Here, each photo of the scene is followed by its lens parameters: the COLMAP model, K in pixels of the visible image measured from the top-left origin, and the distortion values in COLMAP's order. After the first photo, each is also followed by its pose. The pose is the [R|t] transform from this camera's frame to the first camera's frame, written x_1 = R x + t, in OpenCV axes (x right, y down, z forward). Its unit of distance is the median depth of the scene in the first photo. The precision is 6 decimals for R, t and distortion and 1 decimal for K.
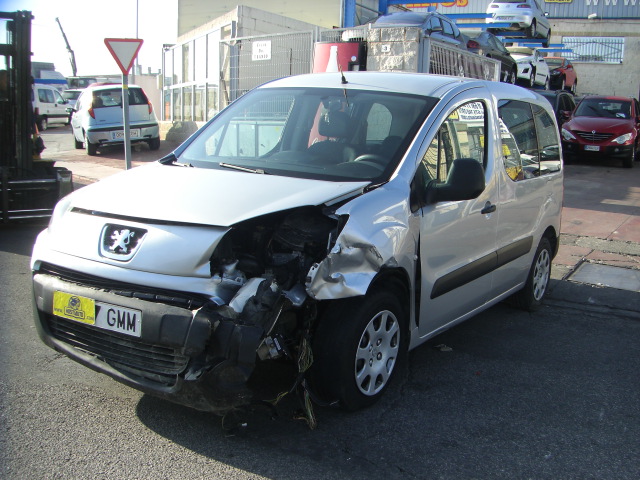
lens RADIAL K [[733.5, 0, 366.4], [0, 733.5, 288.5], [0, 0, 1]] dist [-0.203270, 0.143890]
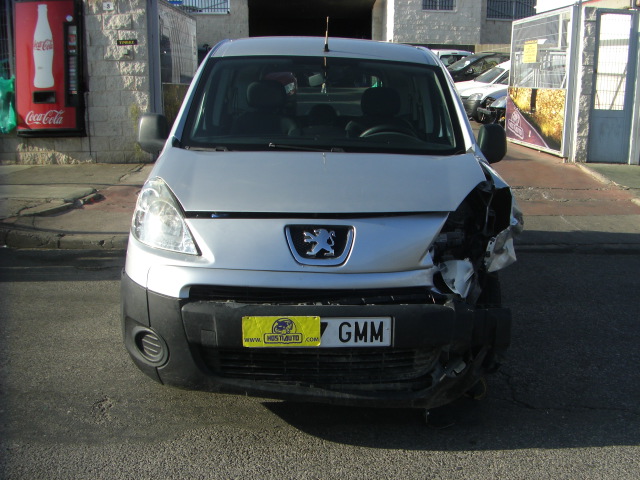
lens RADIAL K [[733.5, 0, 366.4], [0, 733.5, 288.5], [0, 0, 1]] dist [-0.203270, 0.143890]
pose [[0.827815, -0.179732, 0.531430, -0.759302], [0.144246, 0.983633, 0.107976, -0.098193], [-0.542139, -0.012728, 0.840192, 0.237365]]
